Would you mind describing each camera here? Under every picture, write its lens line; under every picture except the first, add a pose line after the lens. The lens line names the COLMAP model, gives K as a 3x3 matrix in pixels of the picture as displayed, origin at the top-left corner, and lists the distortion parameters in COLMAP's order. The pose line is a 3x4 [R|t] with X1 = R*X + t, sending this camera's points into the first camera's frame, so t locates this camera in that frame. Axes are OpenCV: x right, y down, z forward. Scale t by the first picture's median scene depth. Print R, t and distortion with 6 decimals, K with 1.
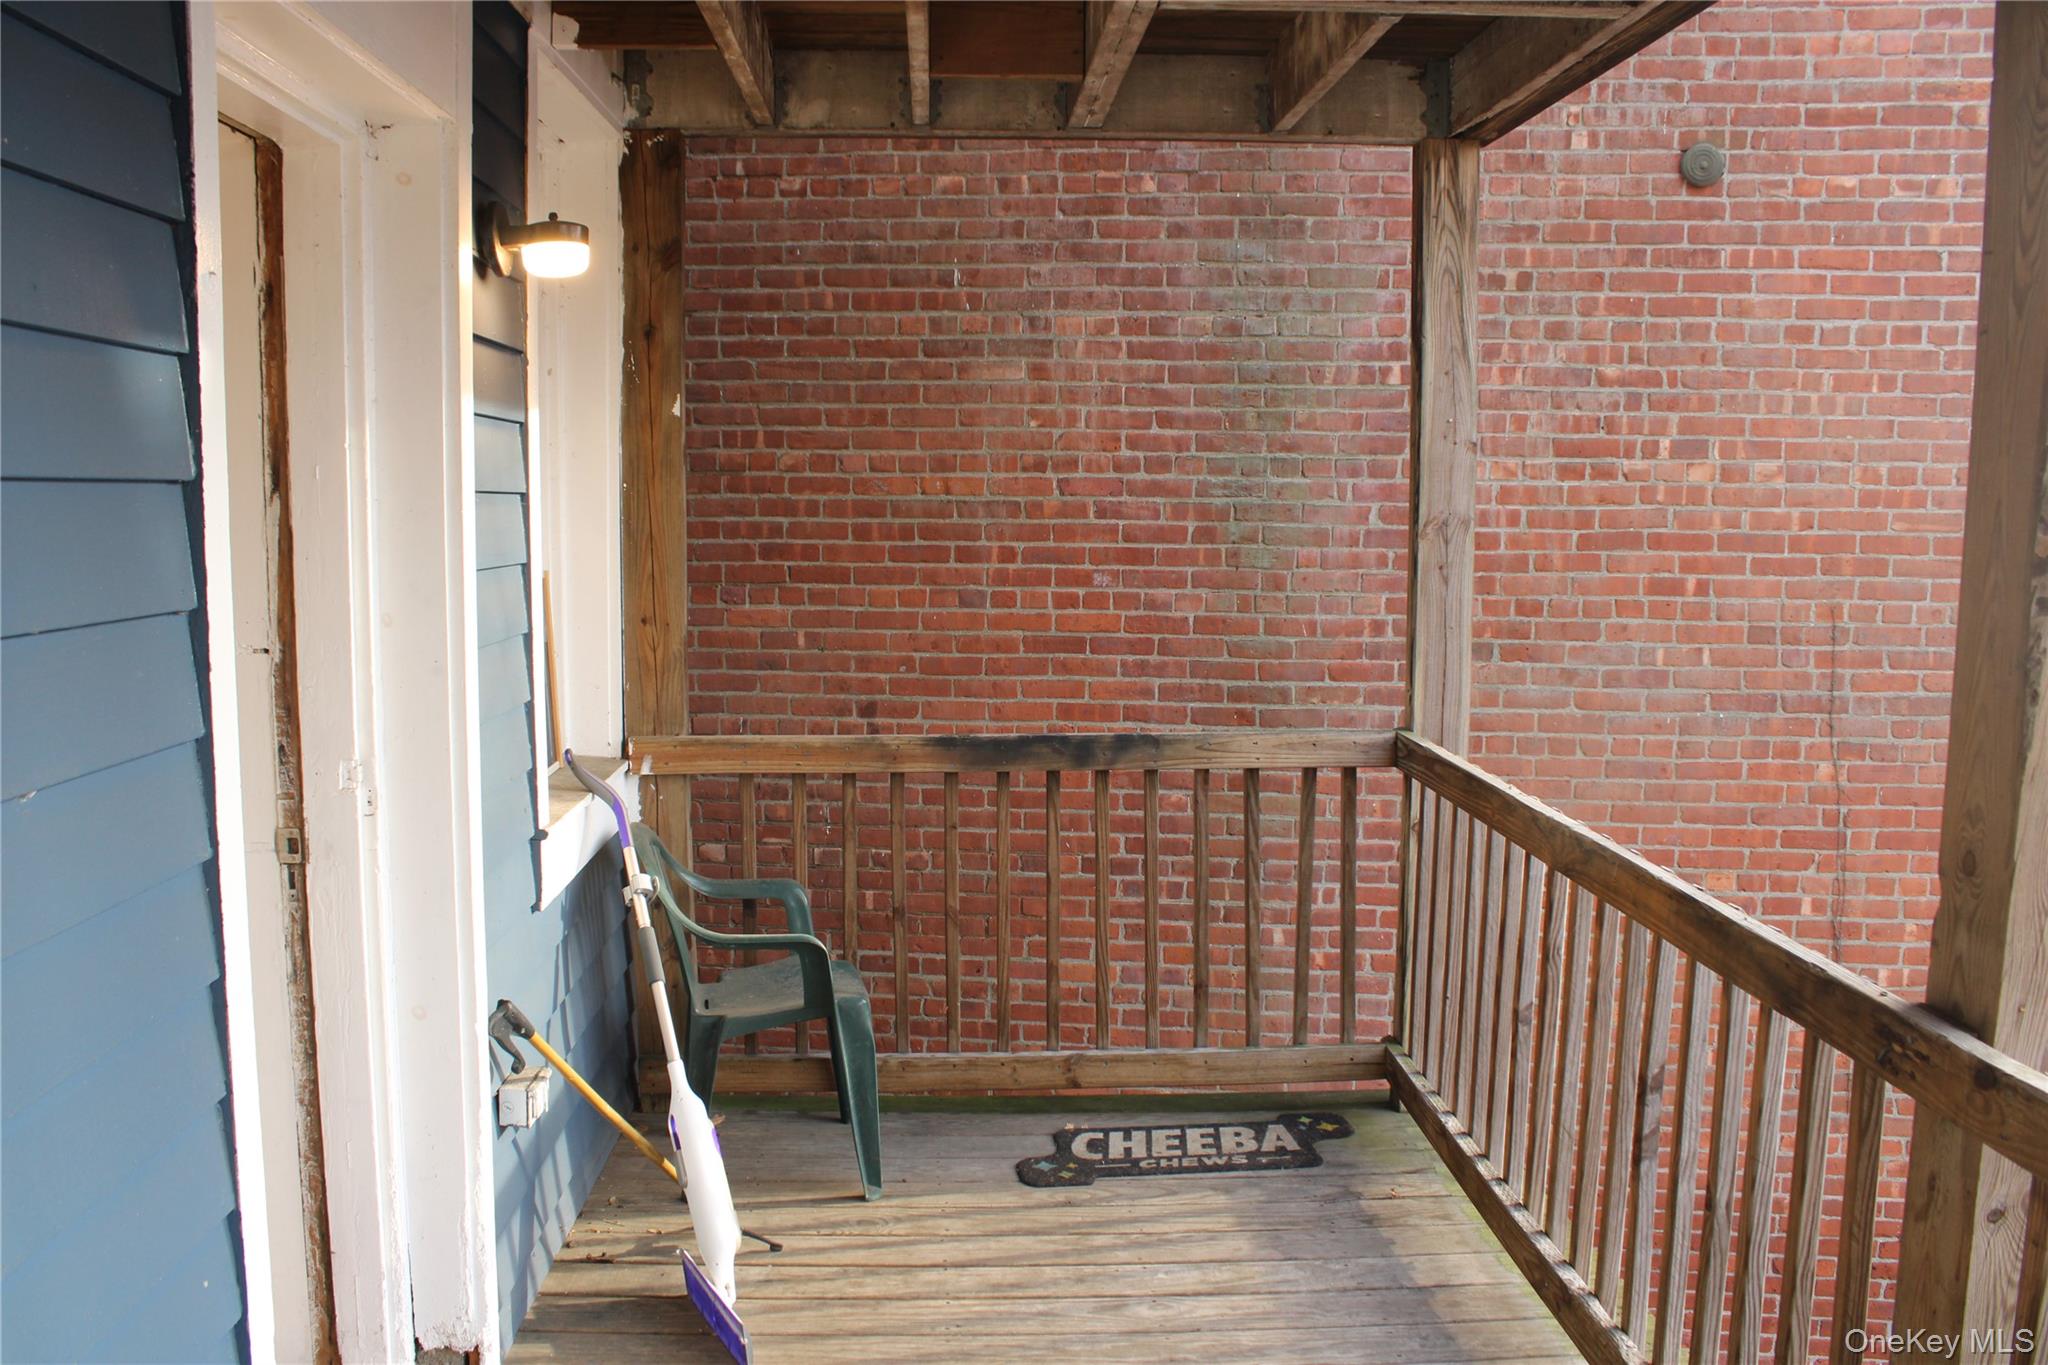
lens RADIAL K [[1730.3, 0, 1025.0], [0, 1730.3, 689.7], [0, 0, 1]] dist [-0.158441, 0.145105]
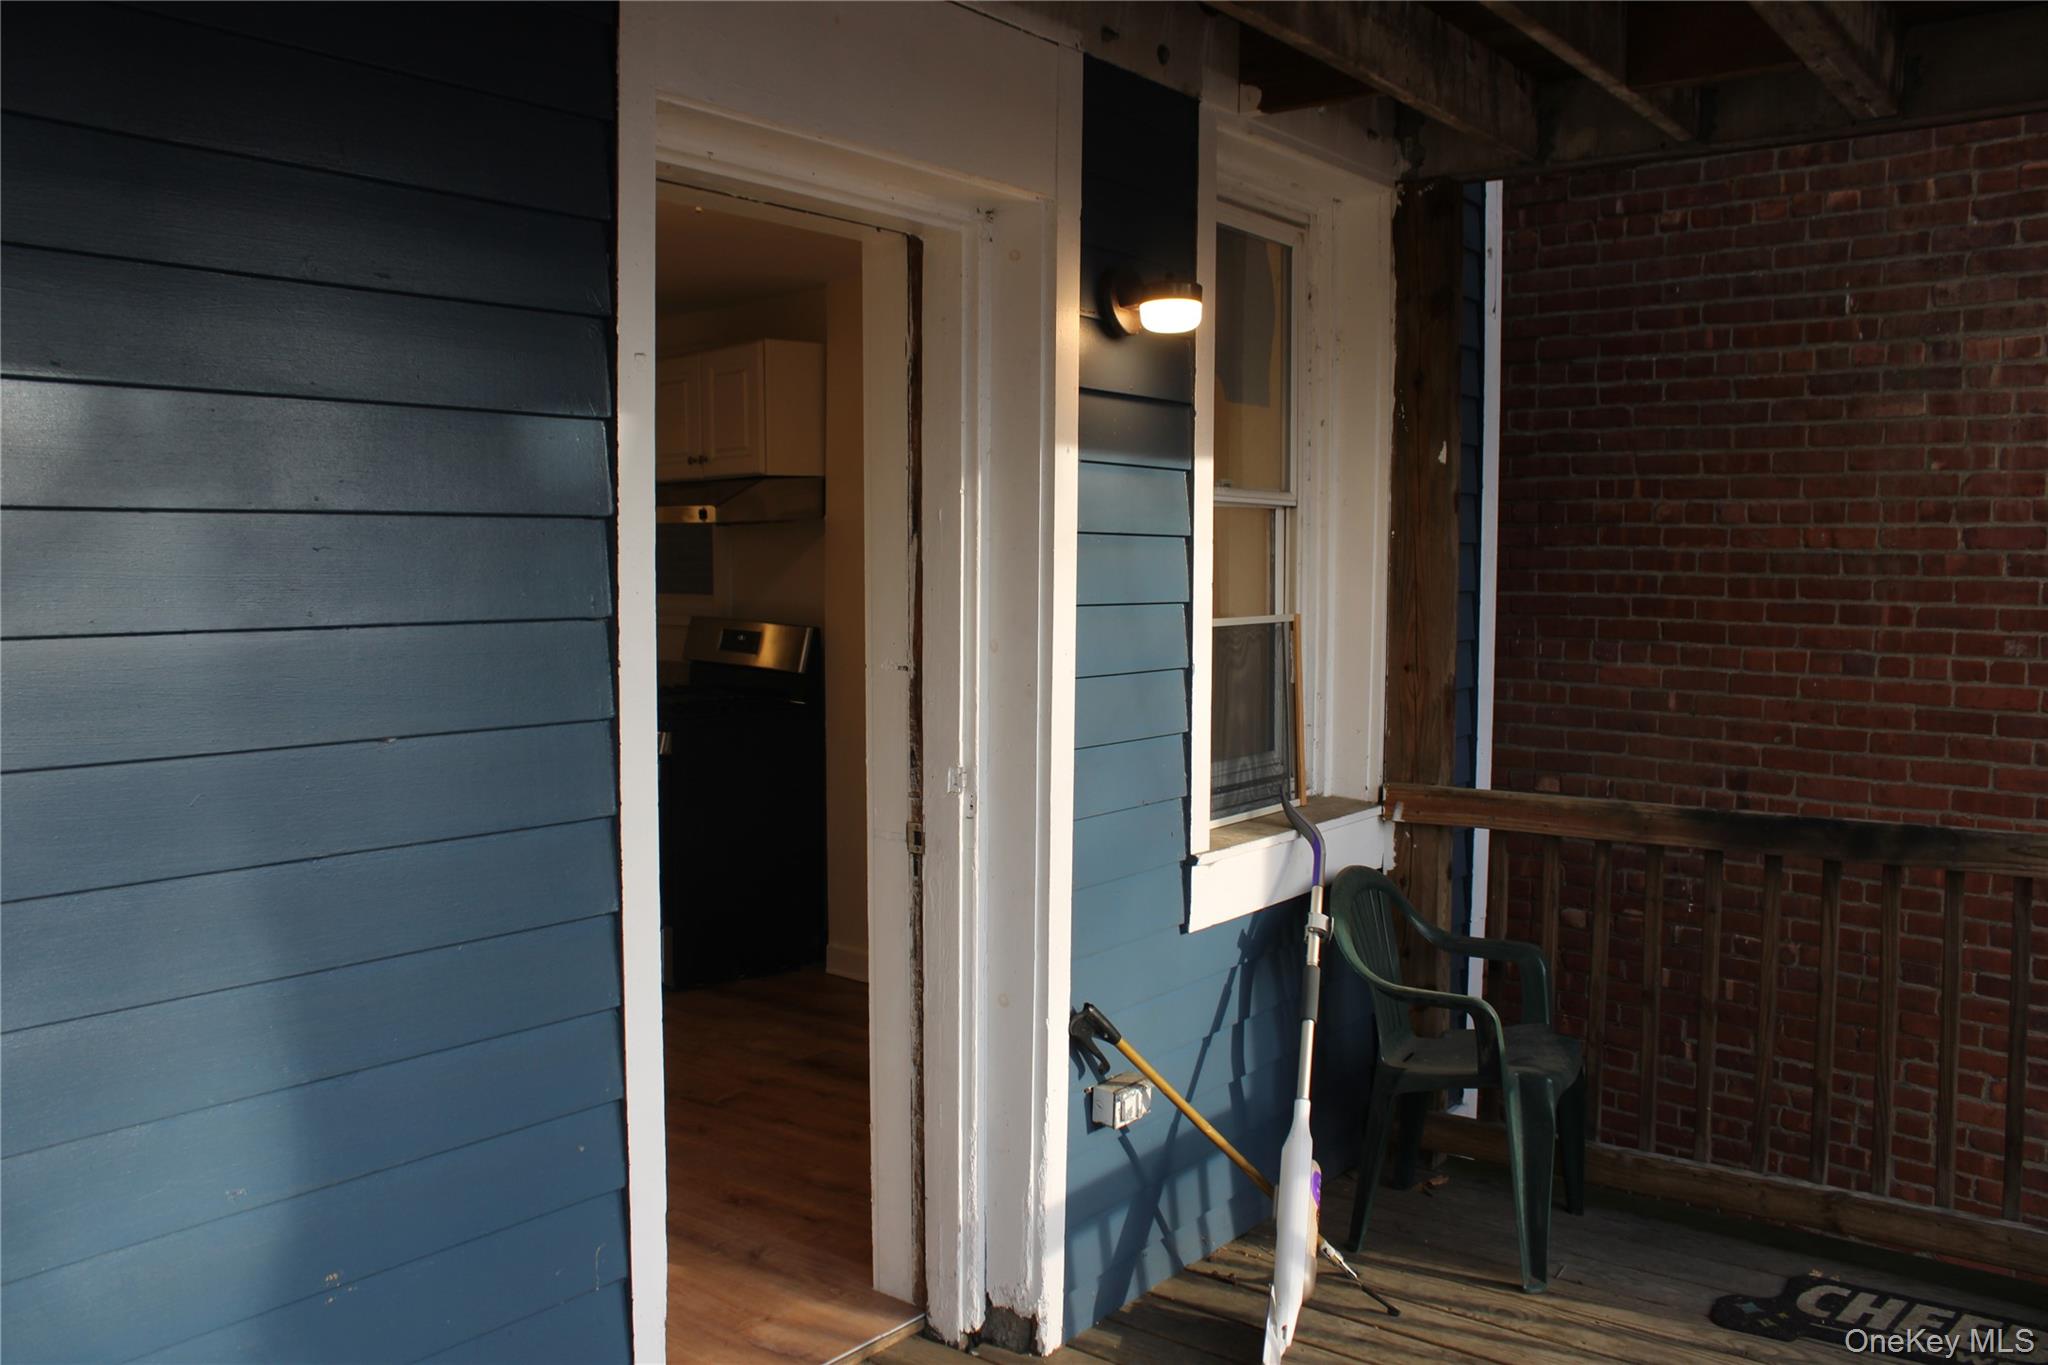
lens RADIAL K [[1730.3, 0, 1020.2], [0, 1730.3, 683.6], [0, 0, 1]] dist [-0.158441, 0.145105]
pose [[0.765803, 0.045294, -0.641478, 0.239161], [-0.070755, 0.997395, -0.014042, -0.000861], [0.639171, 0.056141, 0.767013, 0.084802]]
